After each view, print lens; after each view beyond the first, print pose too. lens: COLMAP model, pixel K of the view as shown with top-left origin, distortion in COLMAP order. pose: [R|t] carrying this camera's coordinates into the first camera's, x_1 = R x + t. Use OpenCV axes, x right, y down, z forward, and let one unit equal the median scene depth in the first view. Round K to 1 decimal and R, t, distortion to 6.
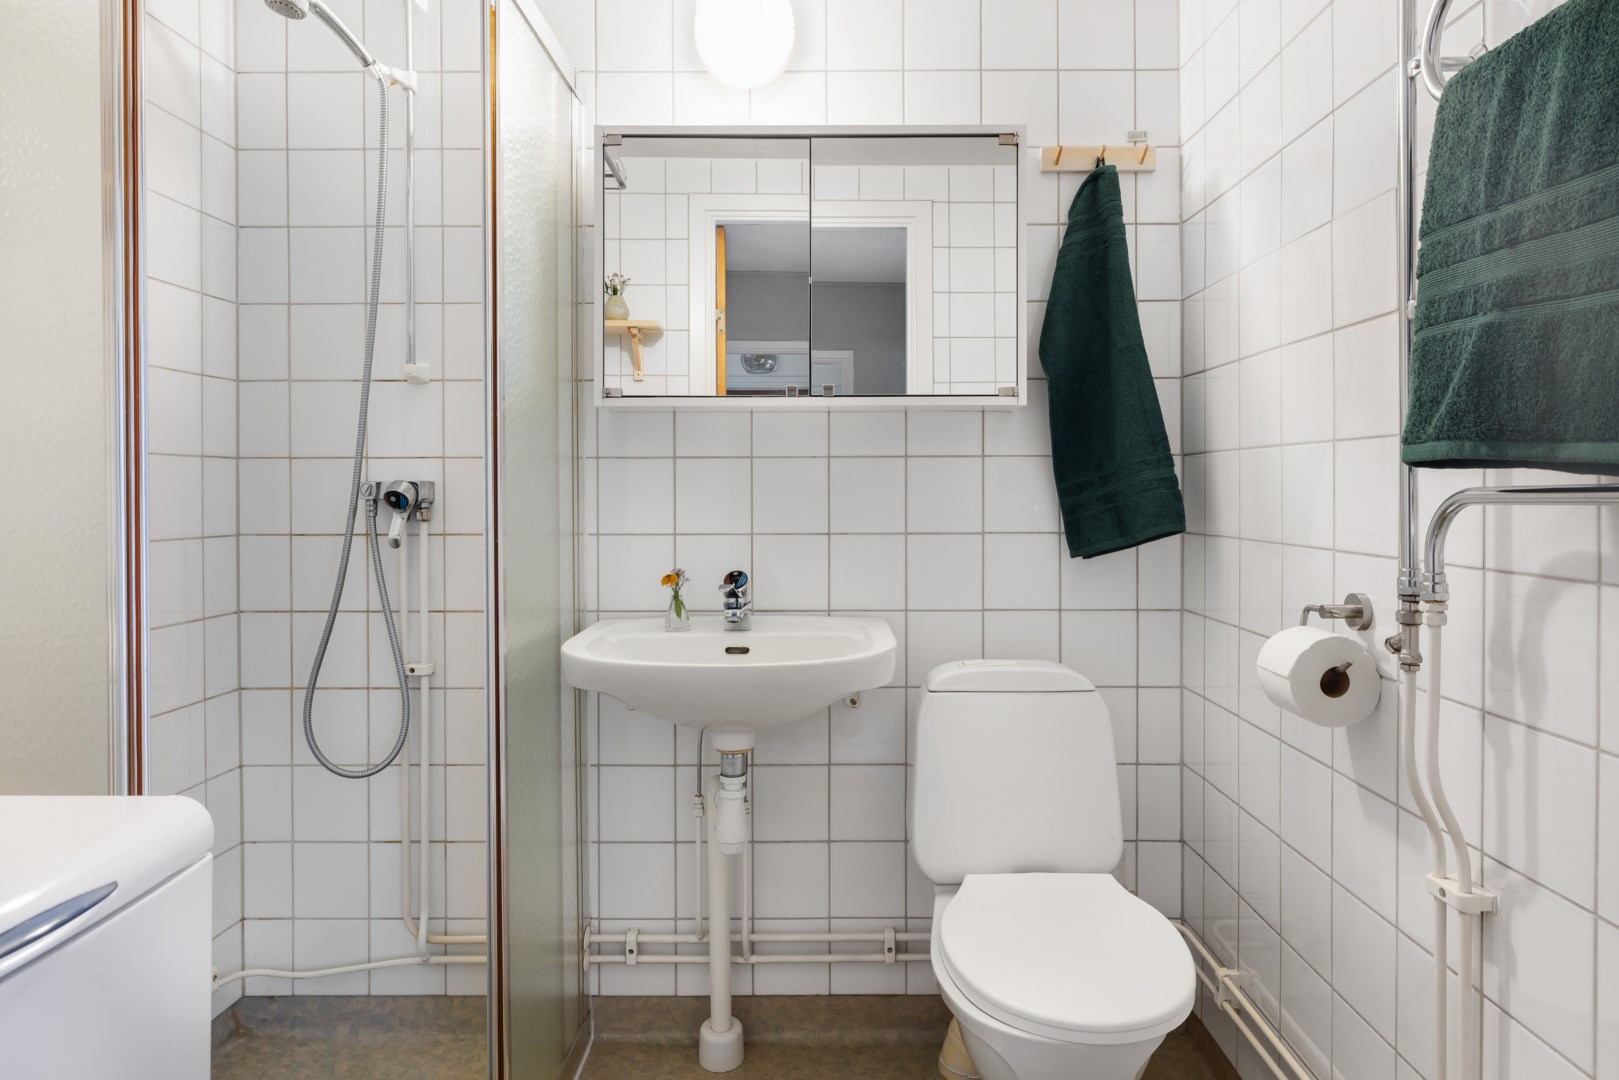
lens RADIAL K [[1062.1, 0, 809.5], [0, 1062.1, 540.0], [0, 0, 1]] dist [-0.003518, 0.000706]
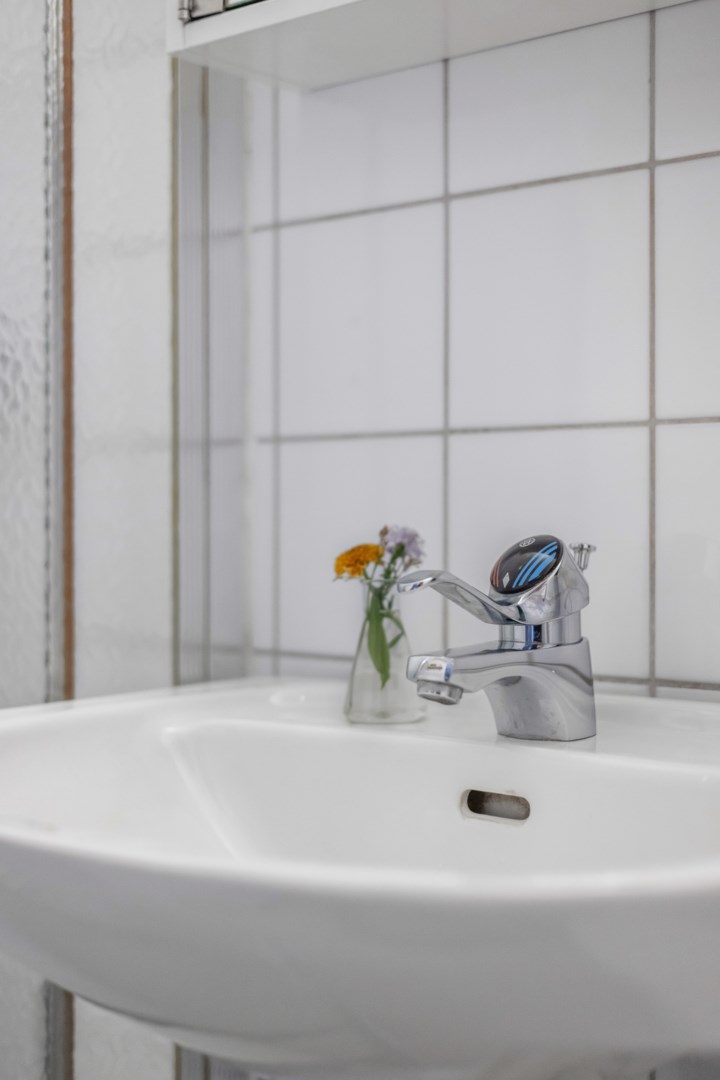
lens RADIAL K [[1607.6, 0, 360.0], [0, 1607.6, 540.0], [0, 0, 1]] dist [-0.000435, 0.076962]
pose [[0.765421, 0.011041, -0.643435, 0.182600], [-0.029254, 0.999416, -0.017650, 0.039721], [0.642864, 0.032333, 0.765297, 0.626405]]
